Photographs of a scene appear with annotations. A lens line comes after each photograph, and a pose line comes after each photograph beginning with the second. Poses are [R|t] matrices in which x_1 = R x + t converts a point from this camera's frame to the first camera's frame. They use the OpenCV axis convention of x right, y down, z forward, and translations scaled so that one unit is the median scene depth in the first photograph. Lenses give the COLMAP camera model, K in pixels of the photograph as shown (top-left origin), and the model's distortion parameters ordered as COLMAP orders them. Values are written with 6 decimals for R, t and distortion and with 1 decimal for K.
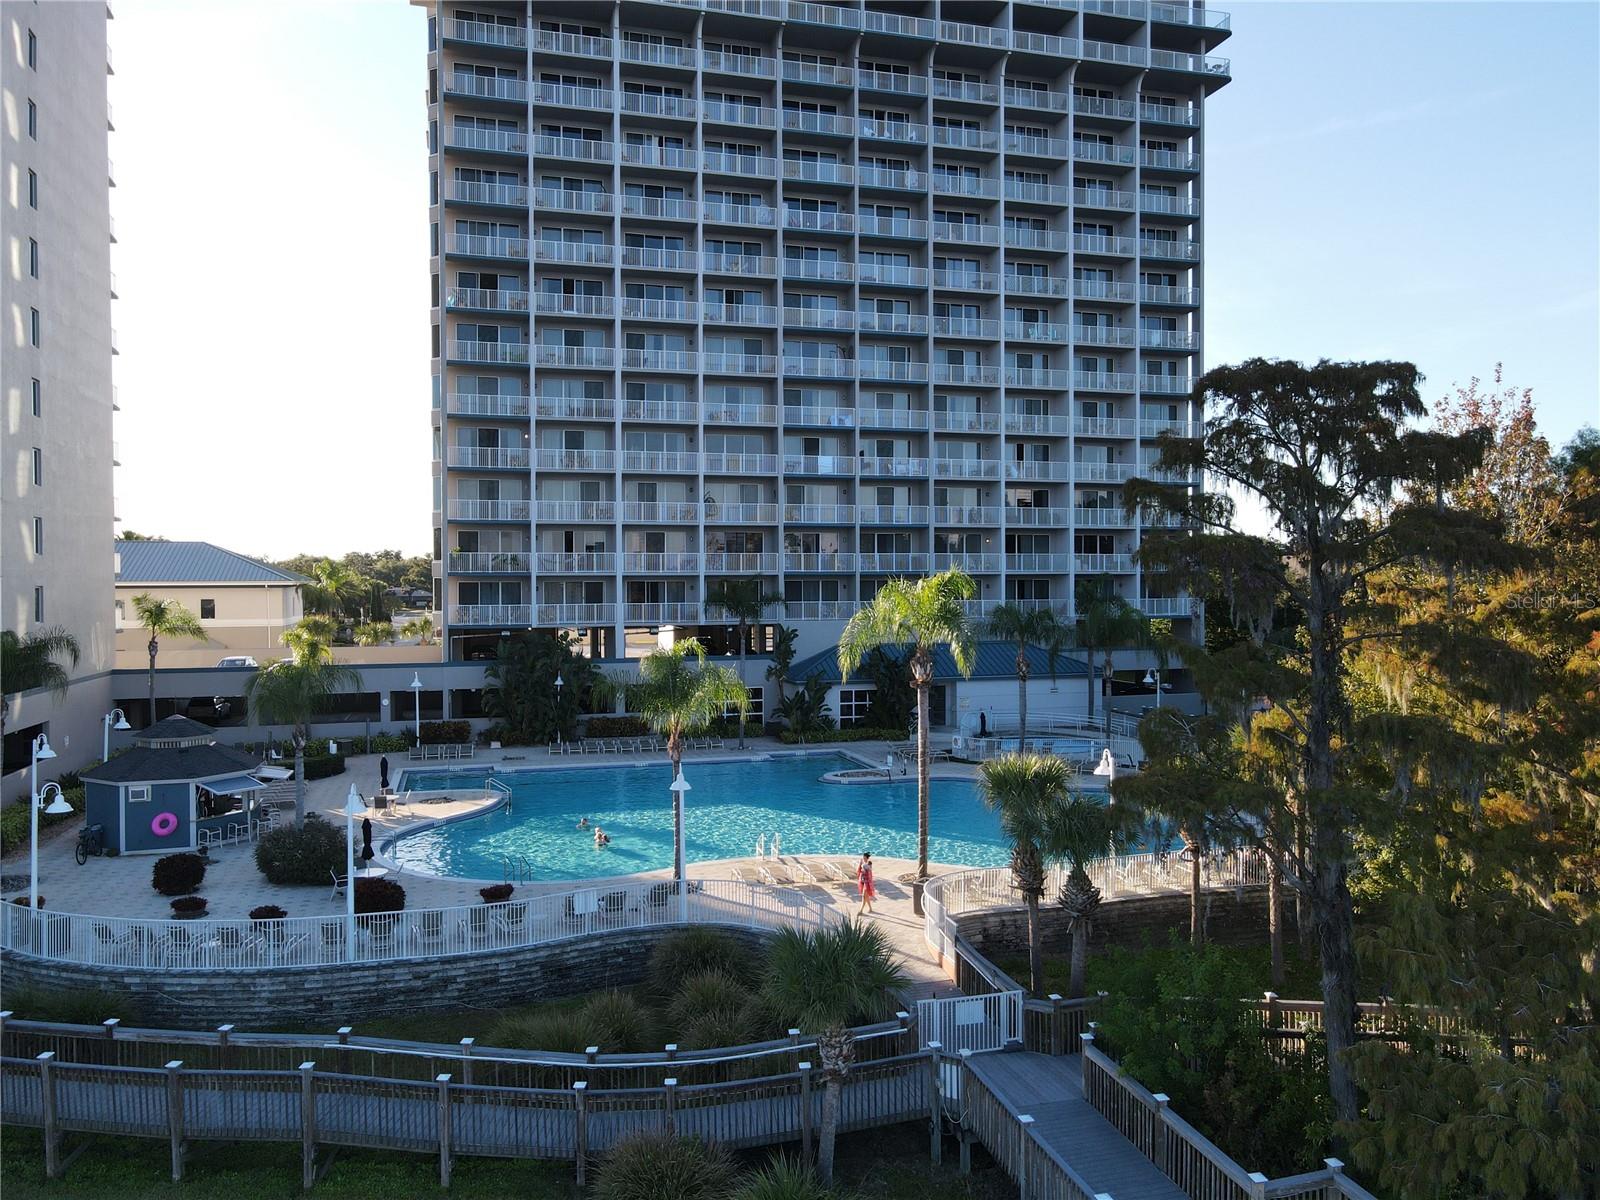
lens RADIAL K [[1183.3, 0, 797.5], [0, 1183.3, 592.1], [0, 0, 1]] dist [-0.004168, 0.046933]
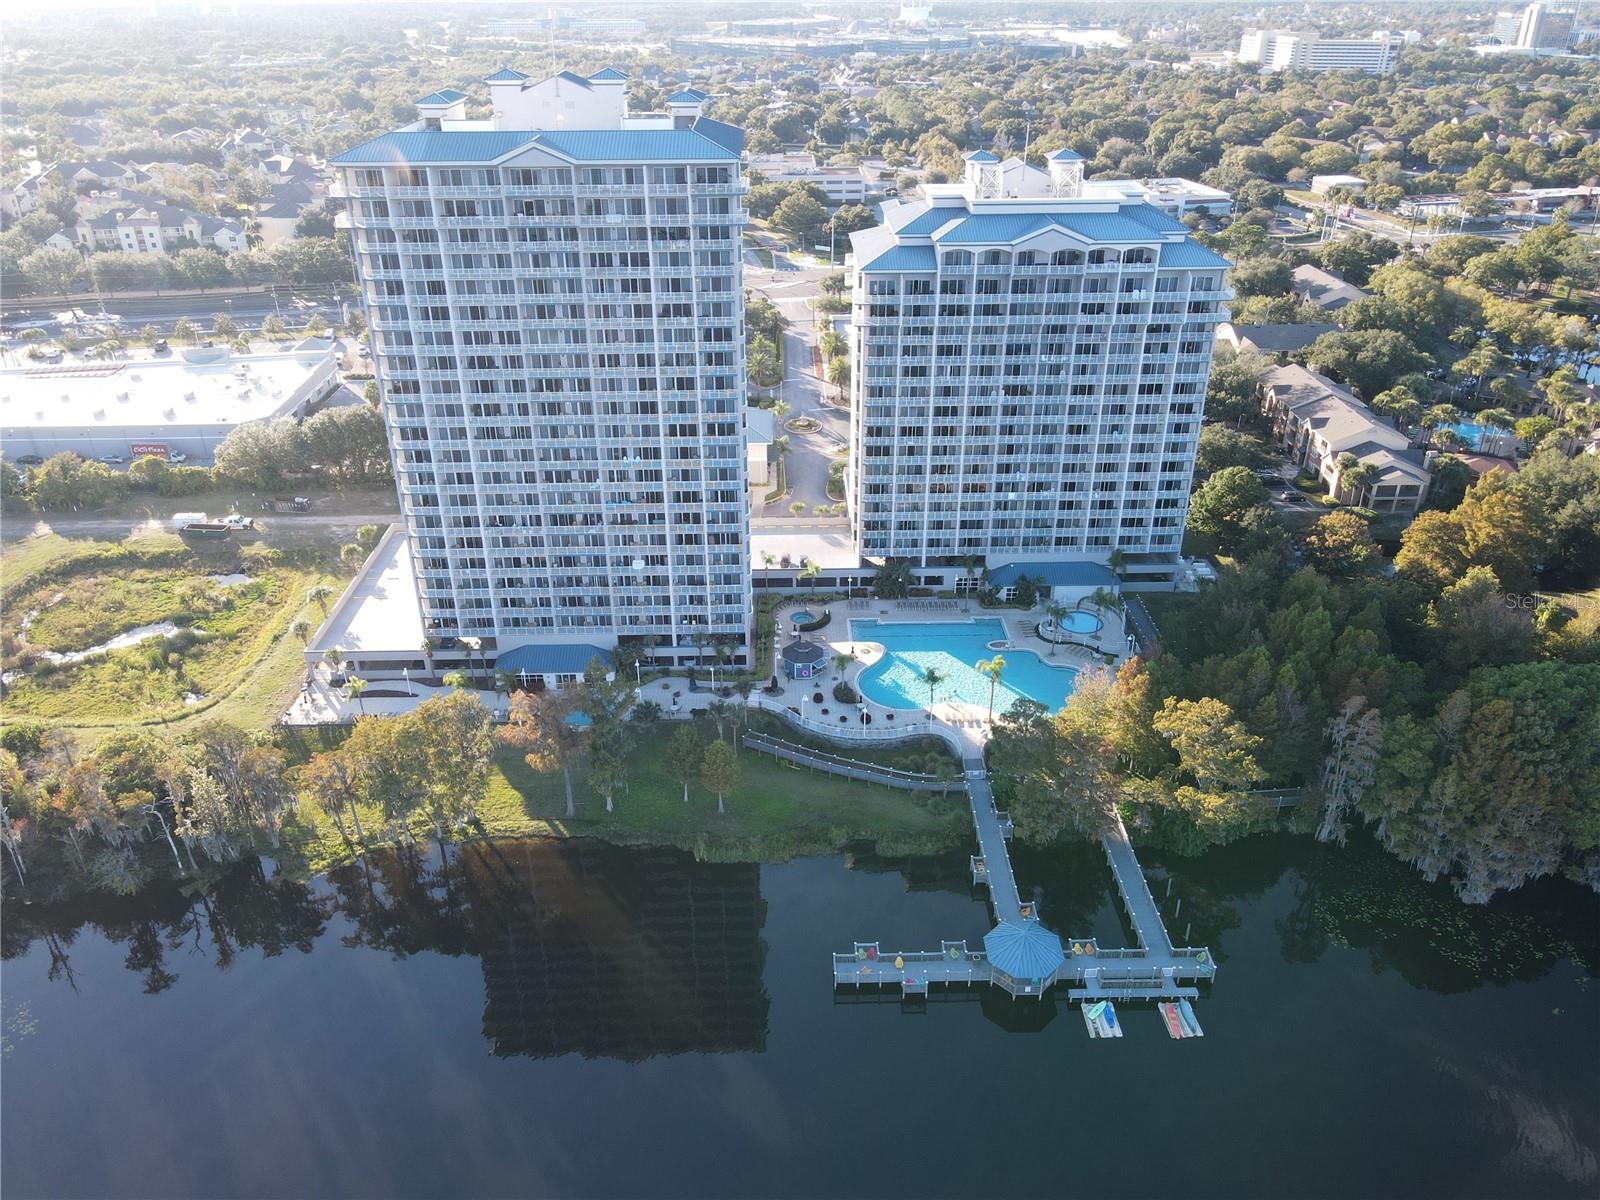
lens RADIAL K [[1162.9, 0, 786.4], [0, 1162.9, 601.7], [0, 0, 1]] dist [-0.016492, 0.063318]
pose [[0.964405, 0.116675, -0.237296, 0.177927], [0.005140, 0.888951, 0.457974, -1.056653], [0.264379, -0.442893, 0.856709, -1.319166]]
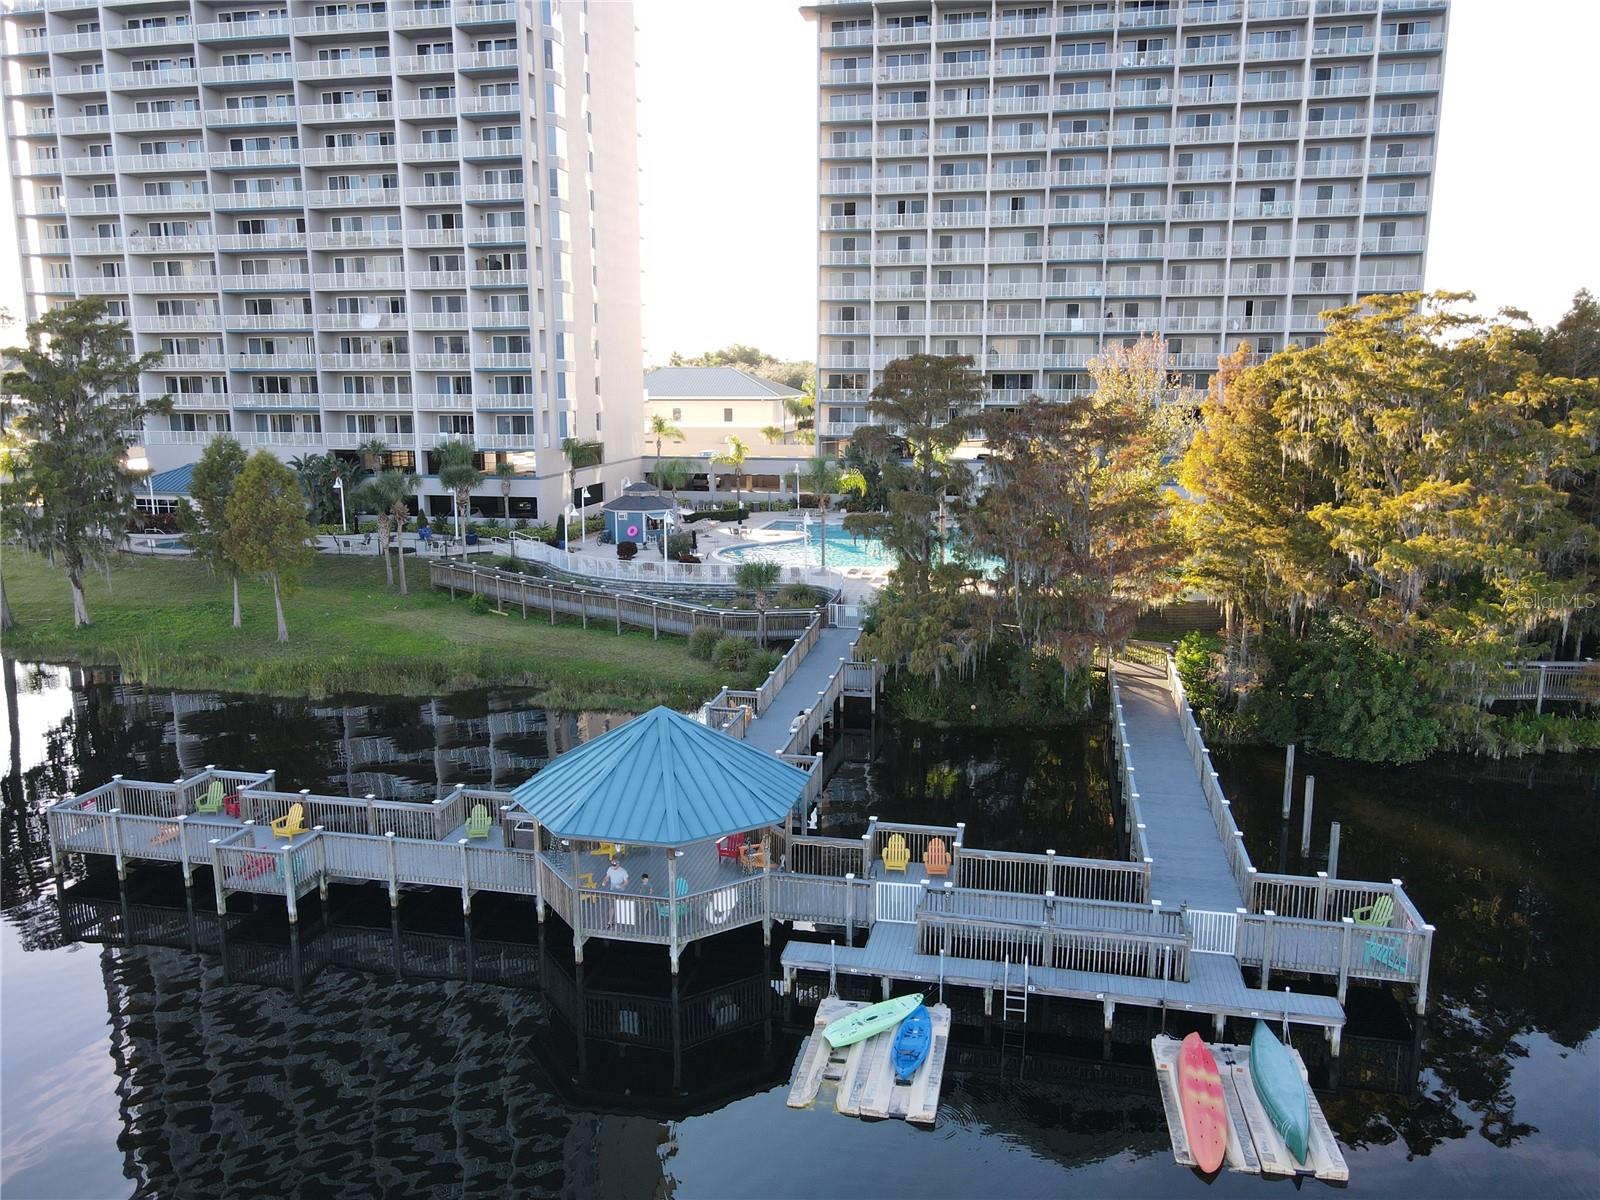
lens RADIAL K [[1178.4, 0, 791.3], [0, 1178.4, 598.7], [0, 0, 1]] dist [-0.009860, 0.041438]
pose [[0.880106, 0.090868, -0.466001, 0.413636], [-0.005823, 0.983506, 0.180782, -0.040824], [0.474742, -0.156393, 0.866118, -0.418801]]
